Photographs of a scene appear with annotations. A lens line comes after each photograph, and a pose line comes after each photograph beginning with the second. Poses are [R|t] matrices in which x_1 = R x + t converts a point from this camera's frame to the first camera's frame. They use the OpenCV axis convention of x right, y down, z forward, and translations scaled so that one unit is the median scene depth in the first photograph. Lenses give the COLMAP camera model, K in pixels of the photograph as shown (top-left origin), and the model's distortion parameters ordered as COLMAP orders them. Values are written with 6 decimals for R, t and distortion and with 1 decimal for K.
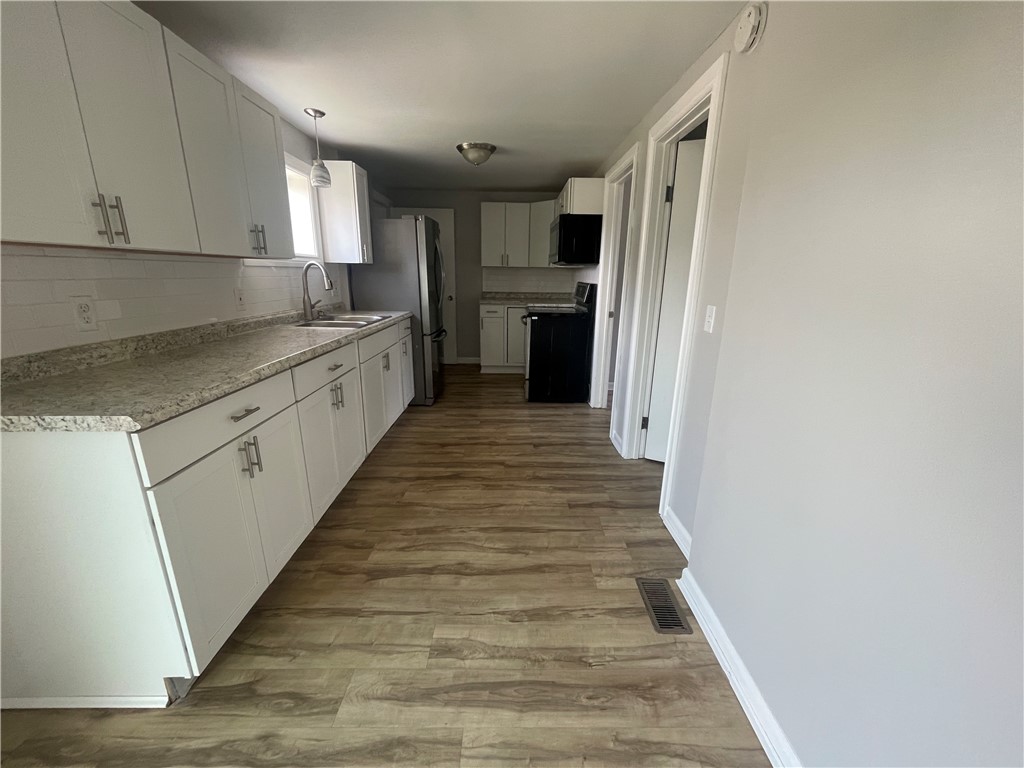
lens RADIAL K [[413.9, 0, 513.0], [0, 413.9, 388.4], [0, 0, 1]] dist [-0.001552, 0.000737]
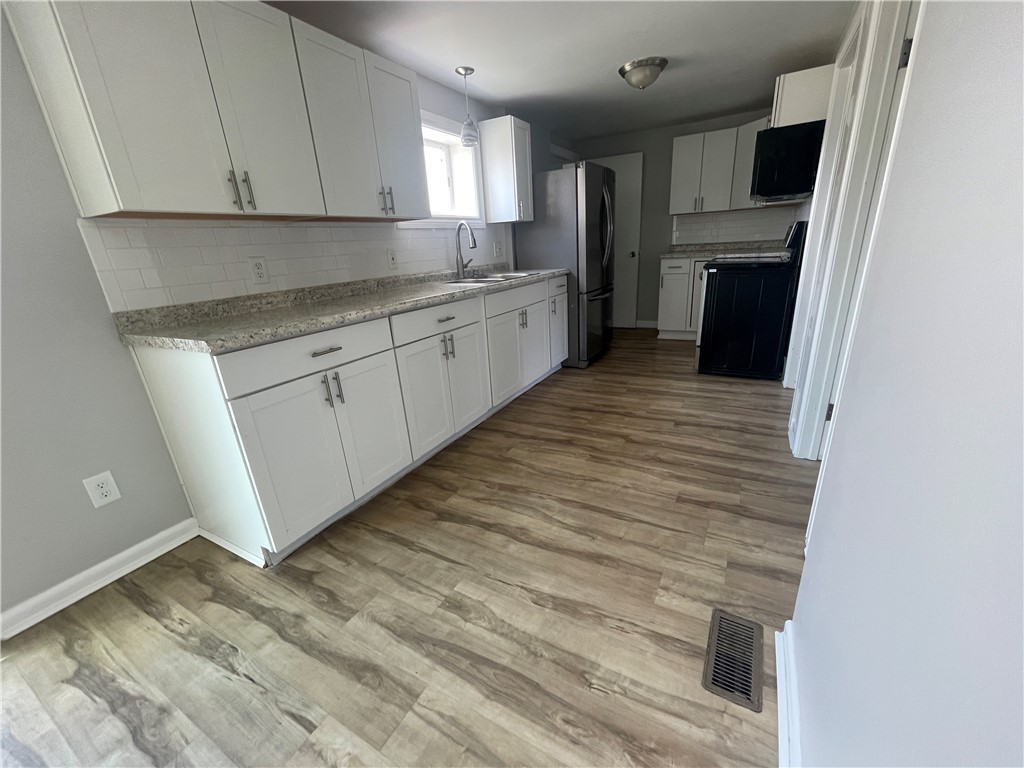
lens RADIAL K [[413.9, 0, 513.1], [0, 413.9, 388.1], [0, 0, 1]] dist [-0.001552, 0.000737]
pose [[0.865796, 0.100744, -0.490152, 0.258384], [-0.062848, 0.993660, 0.093219, 0.014714], [0.496435, -0.049903, 0.866638, 0.164153]]
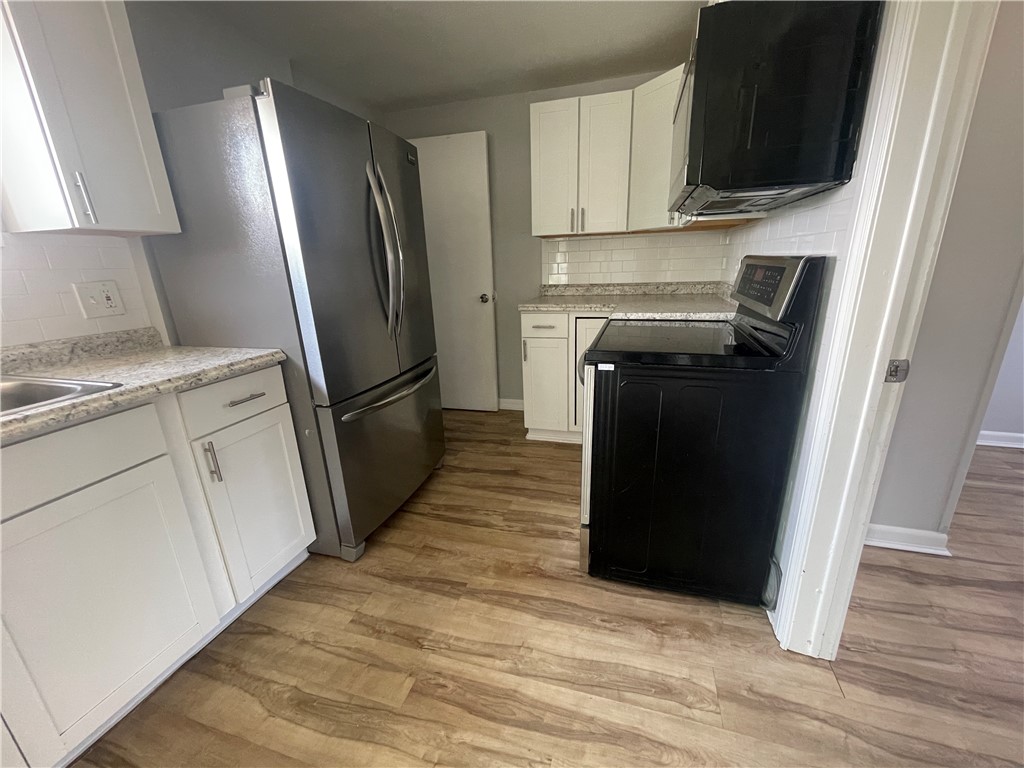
lens RADIAL K [[413.9, 0, 513.3], [0, 413.9, 388.9], [0, 0, 1]] dist [-0.001552, 0.000737]
pose [[0.954143, 0.042872, -0.296266, 0.155542], [-0.033853, 0.998796, 0.035510, -0.309408], [0.297432, -0.023852, 0.954445, 1.248905]]
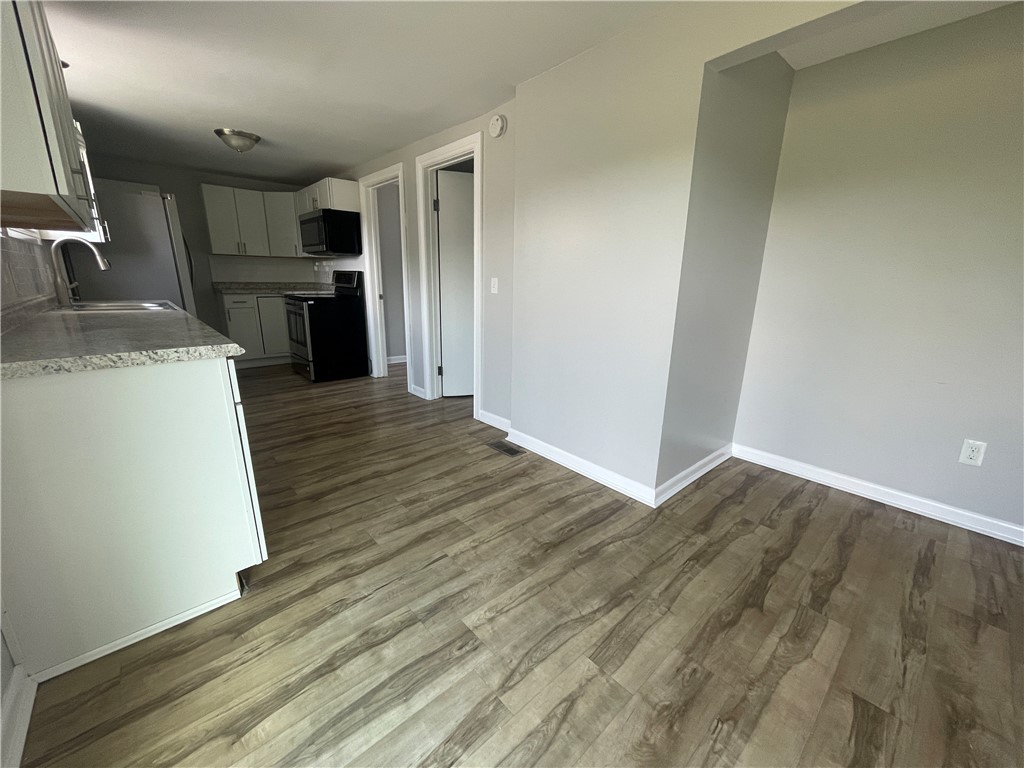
lens RADIAL K [[413.9, 0, 513.8], [0, 413.9, 387.9], [0, 0, 1]] dist [-0.001552, 0.000737]
pose [[0.749524, -0.168794, 0.640096, -0.531266], [0.167313, 0.983855, 0.063527, 0.128592], [-0.640485, 0.059482, 0.765664, -0.284691]]
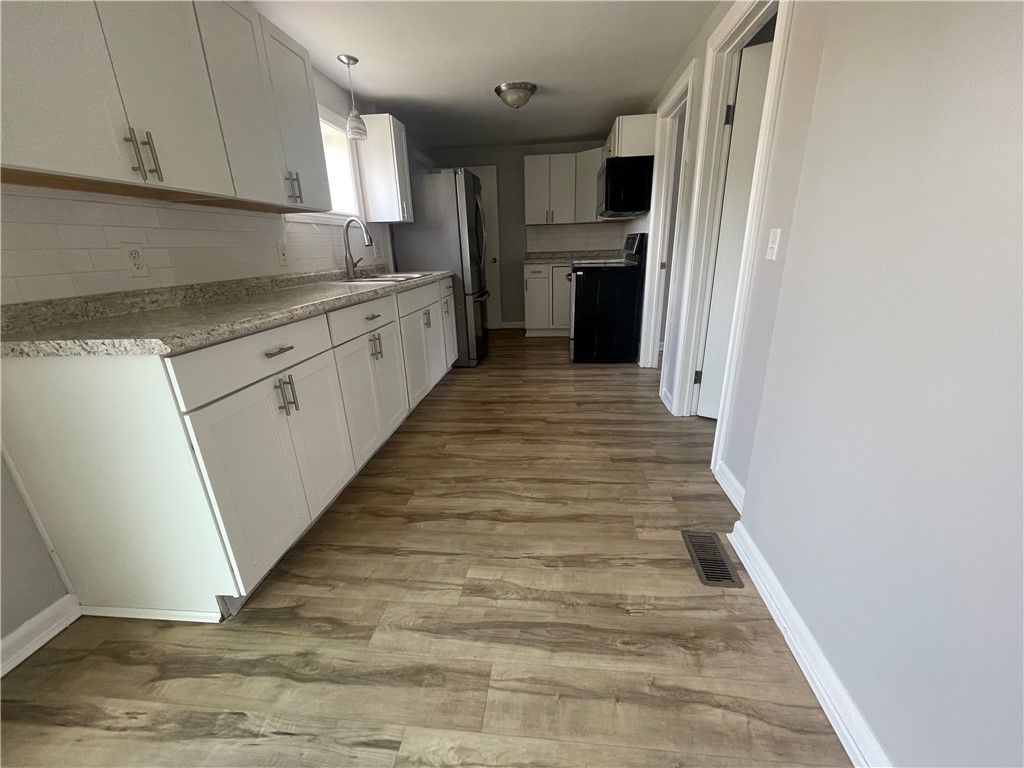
lens RADIAL K [[413.9, 0, 513.3], [0, 413.9, 388.4], [0, 0, 1]] dist [-0.001552, 0.000737]
pose [[0.992644, -0.003993, -0.121002, 0.028364], [0.011560, 0.998016, 0.061895, 0.063426], [0.120515, -0.062838, 0.990721, 0.040759]]
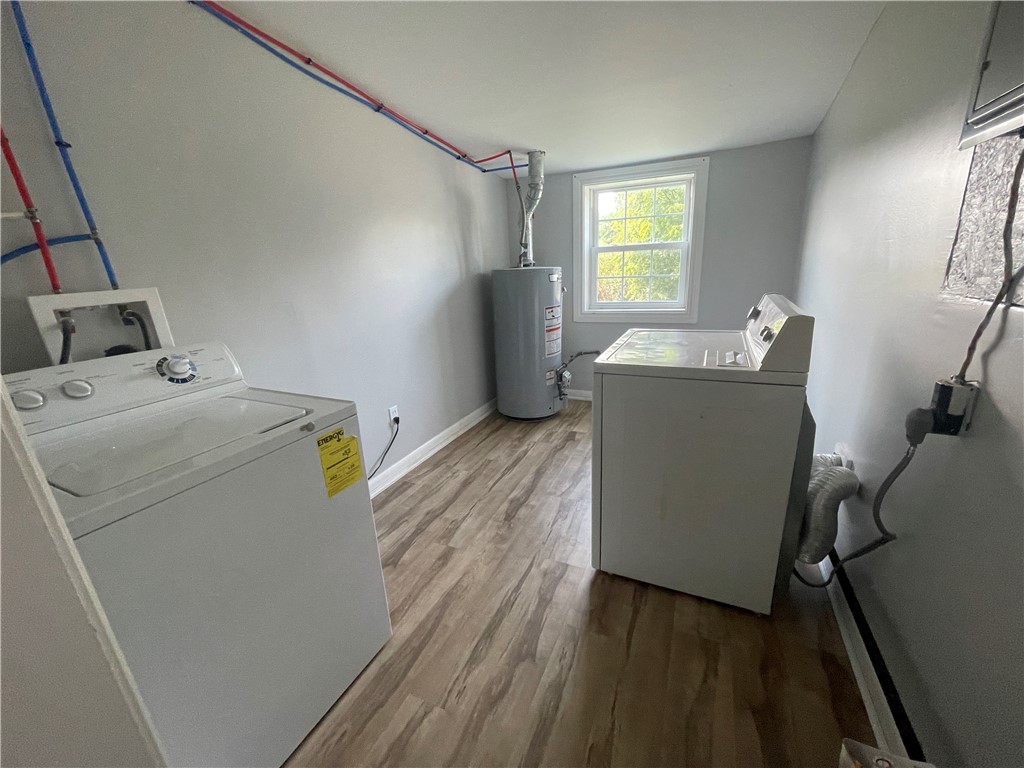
lens RADIAL K [[413.9, 0, 514.8], [0, 413.9, 385.8], [0, 0, 1]] dist [-0.001552, 0.000737]
pose [[0.424735, -0.294769, 0.855986, -0.343570], [0.293936, 0.939186, 0.177570, -0.342055], [-0.856272, 0.176185, 0.485548, 1.212001]]
